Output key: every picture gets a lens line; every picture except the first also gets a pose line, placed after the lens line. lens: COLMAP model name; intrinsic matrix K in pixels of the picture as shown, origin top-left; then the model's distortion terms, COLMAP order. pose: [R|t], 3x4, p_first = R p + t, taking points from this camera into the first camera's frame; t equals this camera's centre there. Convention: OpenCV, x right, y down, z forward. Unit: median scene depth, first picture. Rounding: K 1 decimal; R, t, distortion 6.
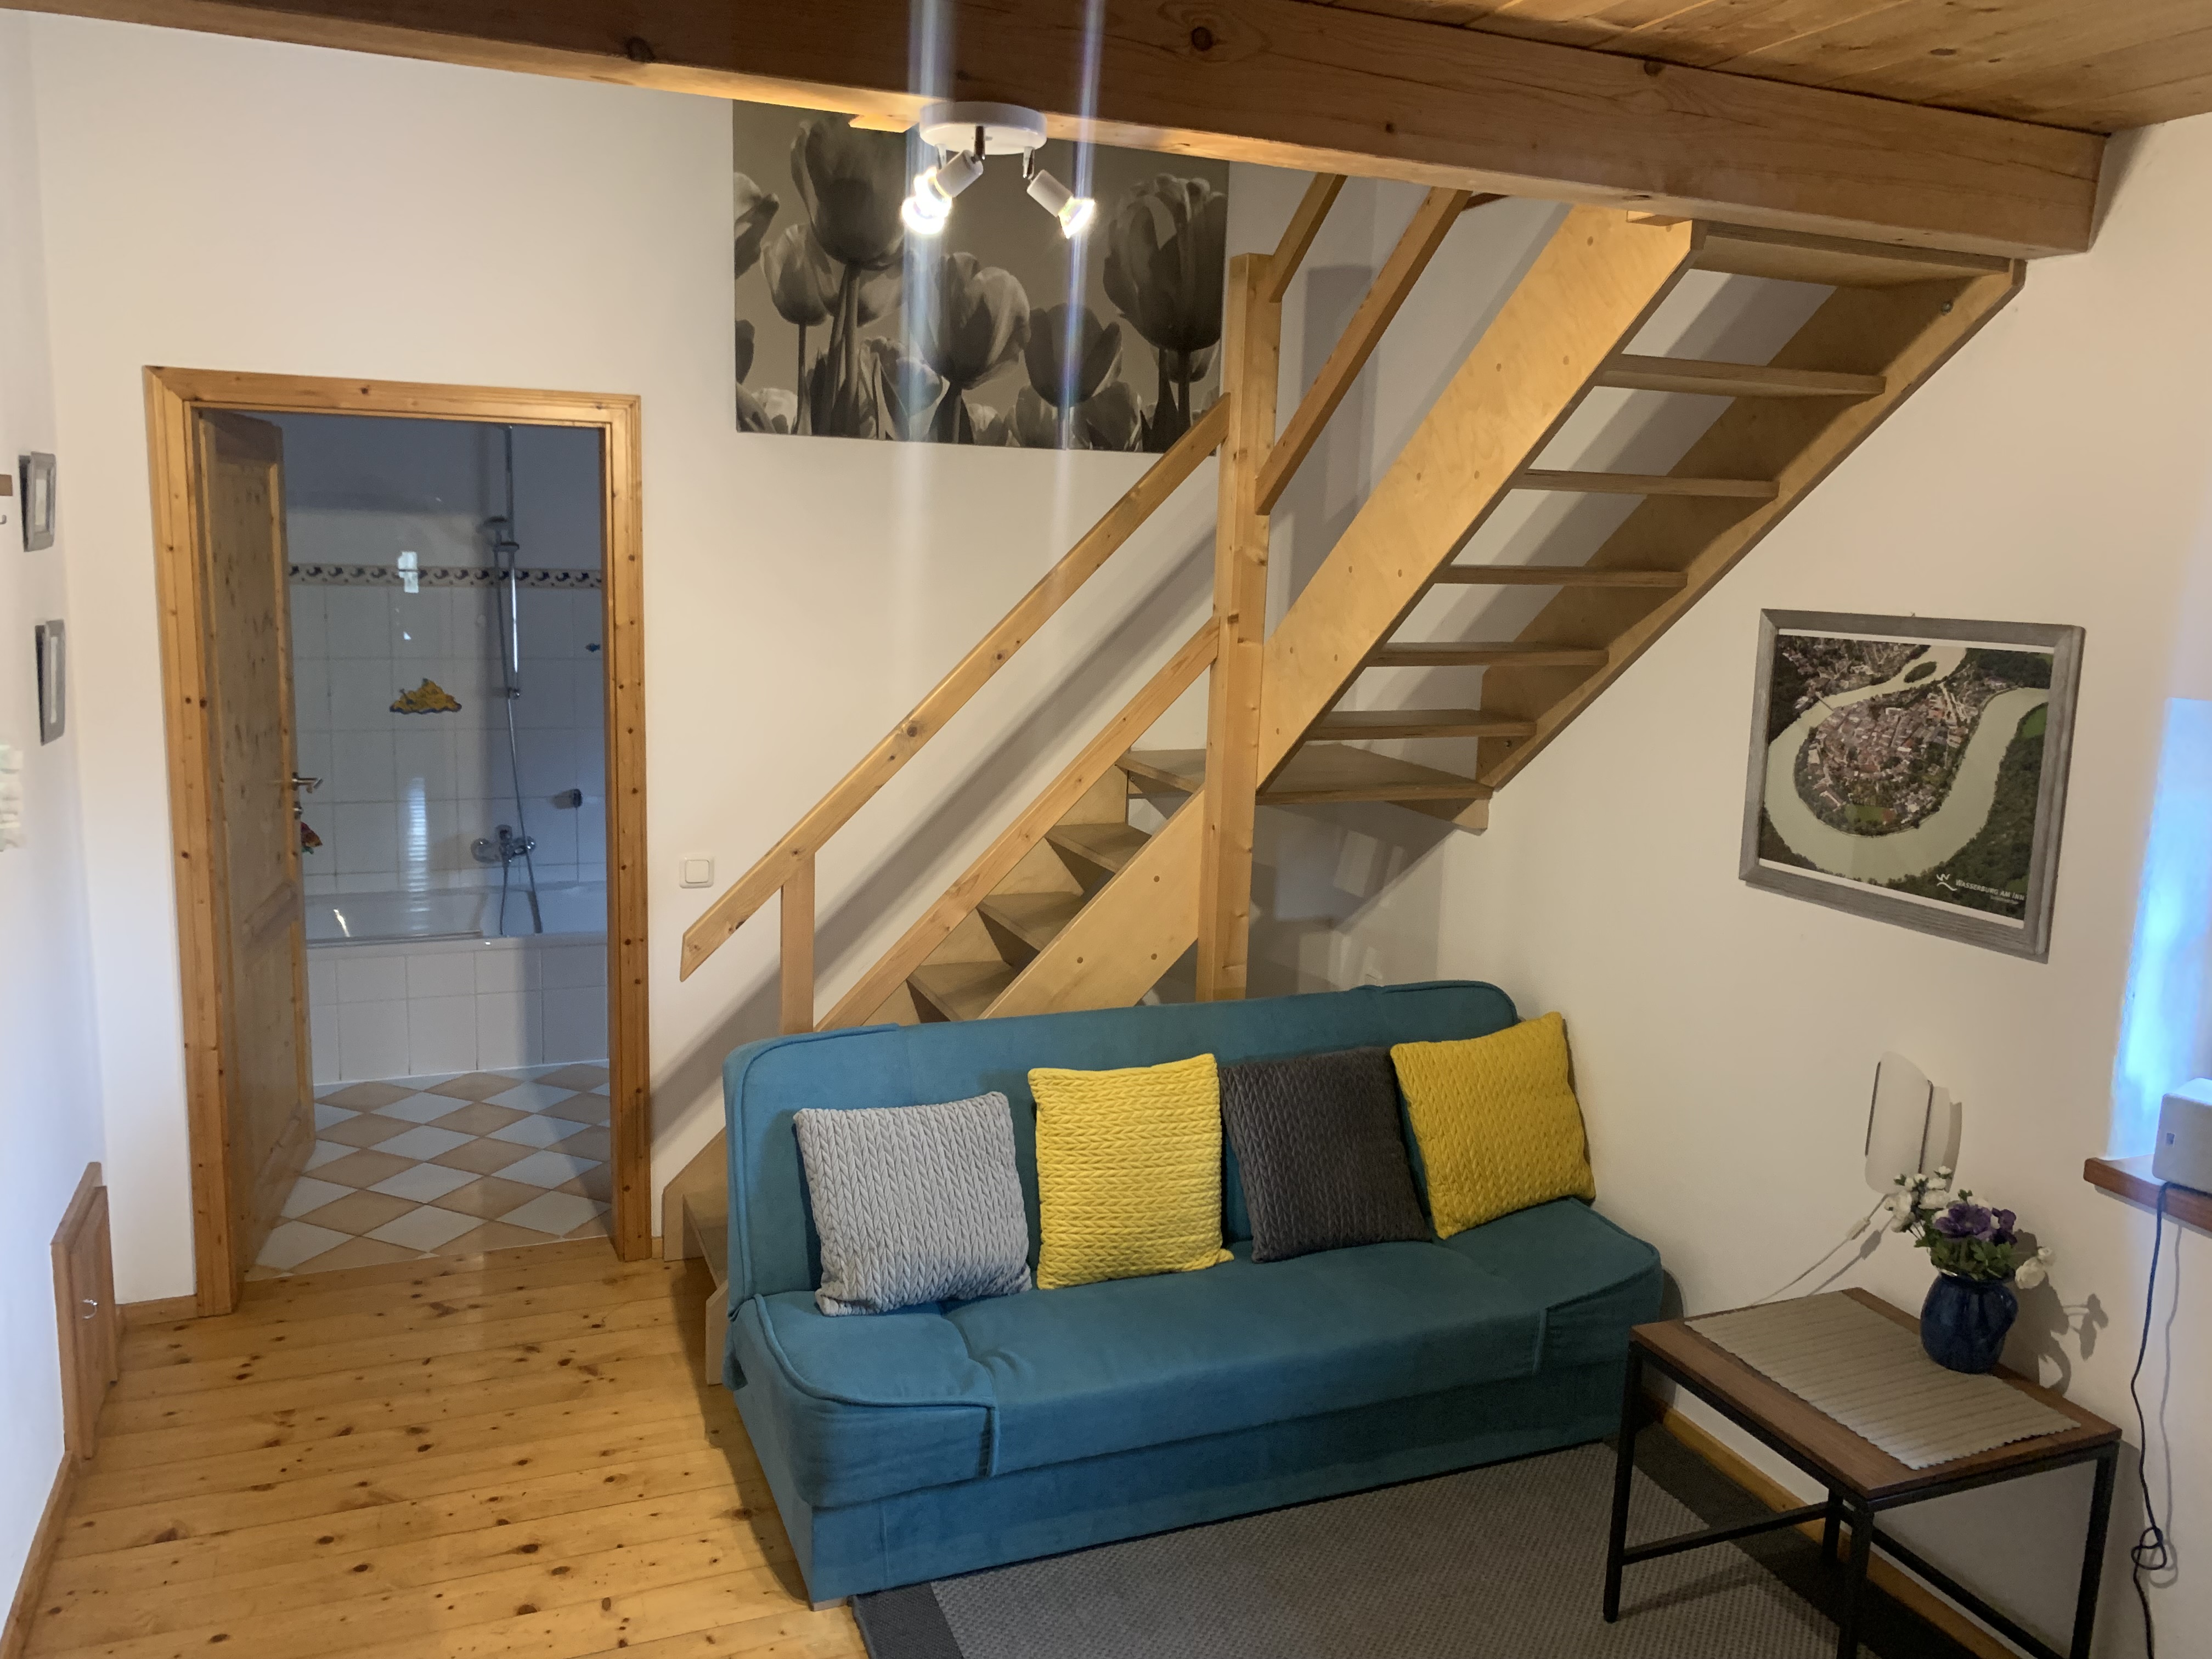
lens RADIAL K [[1682.5, 0, 1108.8], [0, 1682.5, 832.3], [0, 0, 1]] dist [0.037090, -0.024008]
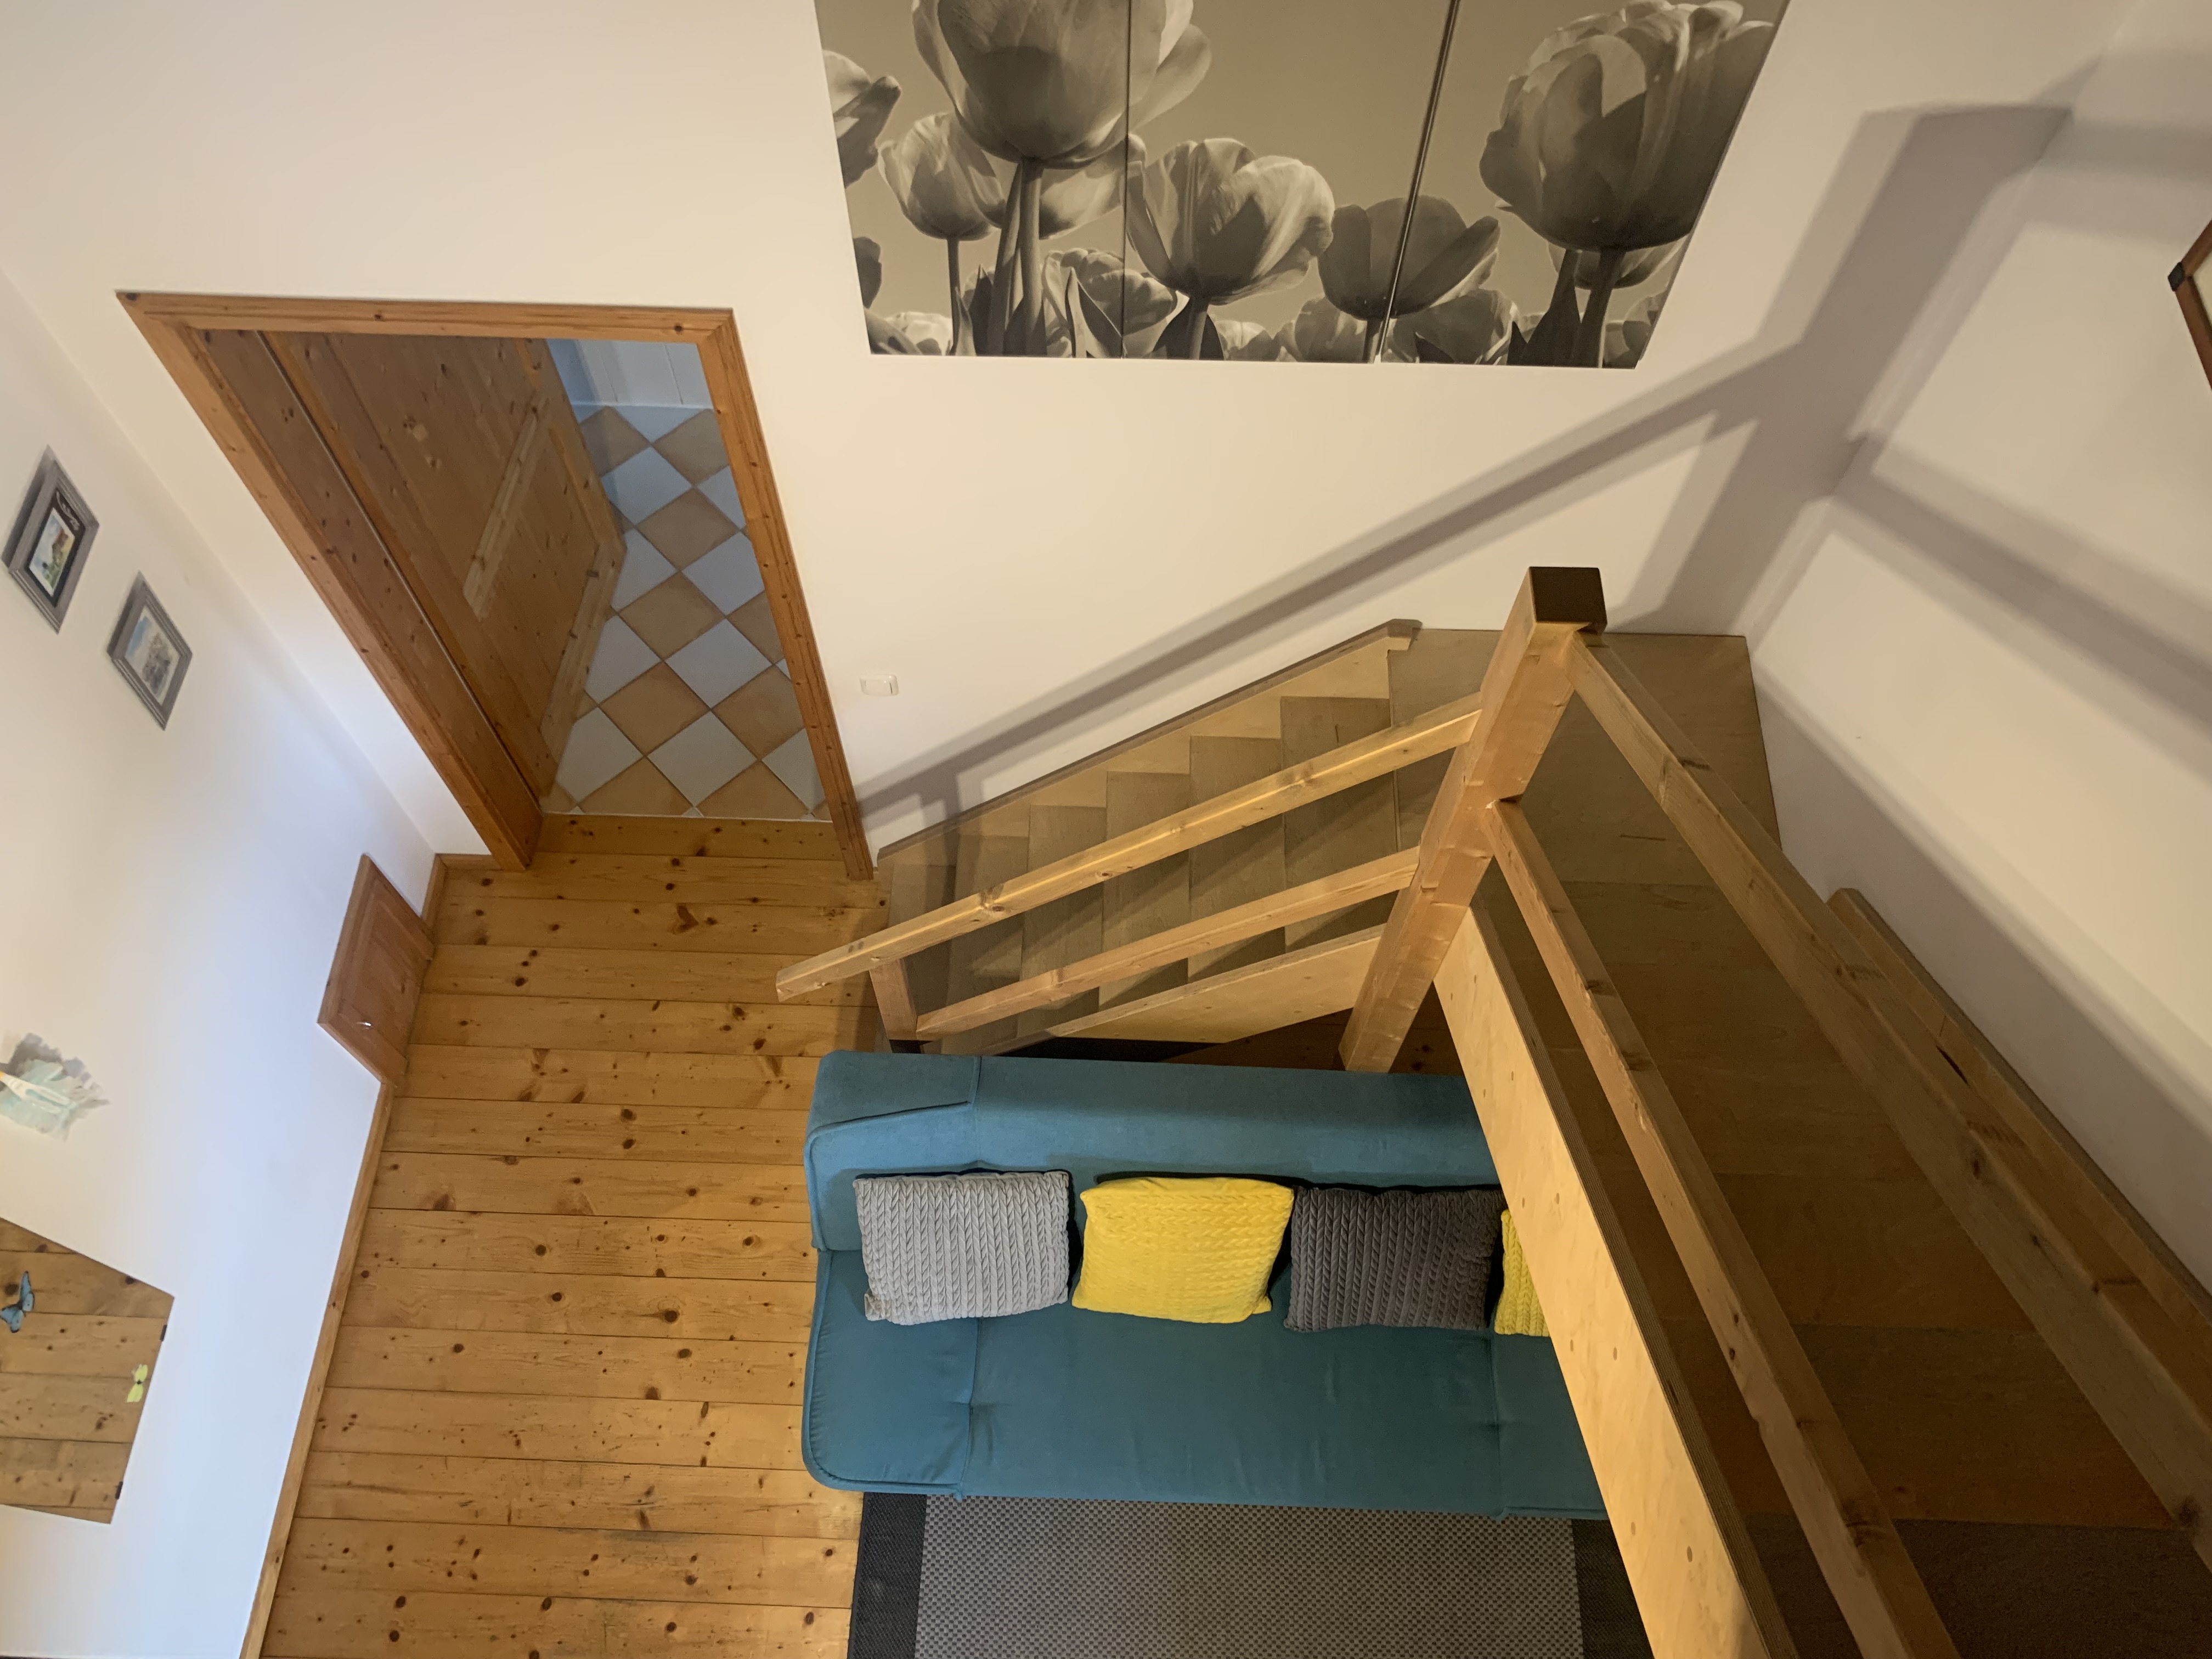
lens RADIAL K [[1682.5, 0, 1102.4], [0, 1682.5, 773.9], [0, 0, 1]] dist [0.037090, -0.024008]
pose [[0.910798, 0.347910, -0.222273, 0.082942], [-0.050456, 0.628149, 0.776456, -0.667553], [0.409757, -0.695979, 0.589671, 0.499103]]
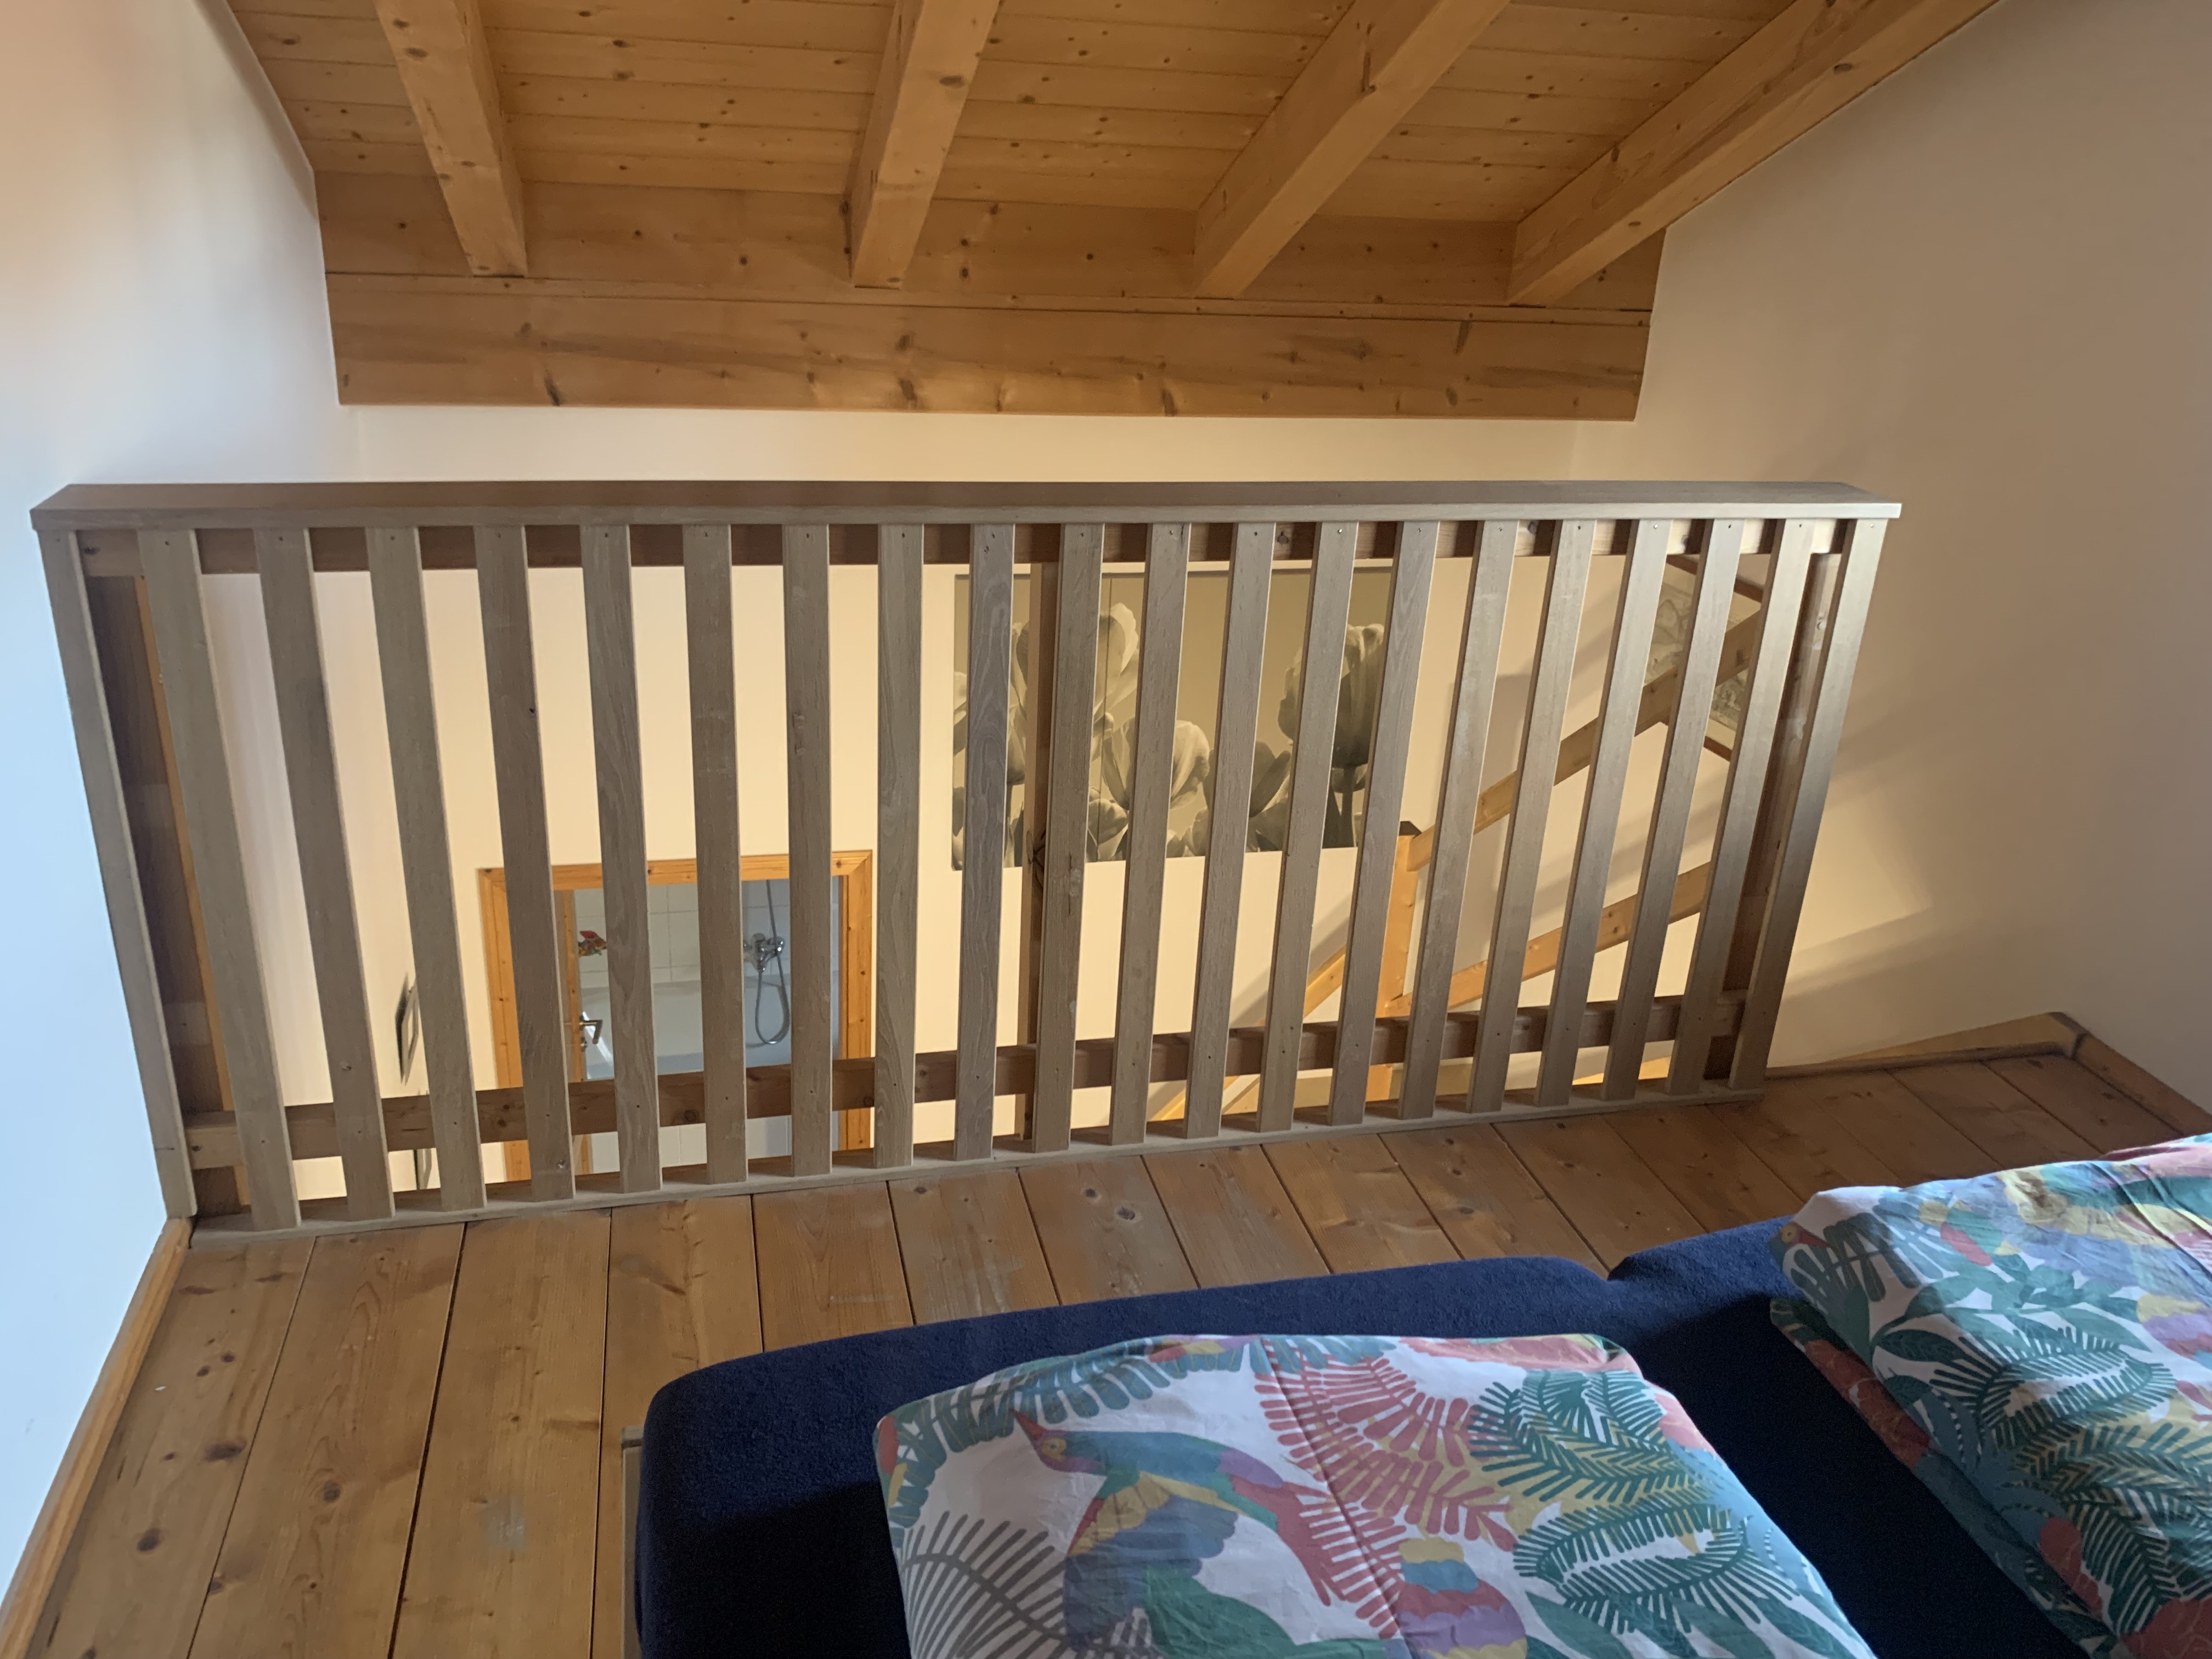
lens RADIAL K [[1682.5, 0, 1111.5], [0, 1682.5, 823.6], [0, 0, 1]] dist [0.037090, -0.024008]
pose [[0.990218, 0.074345, -0.118073, 0.024920], [-0.047076, 0.974617, 0.218872, -0.524246], [0.131348, -0.211173, 0.968583, -0.103329]]
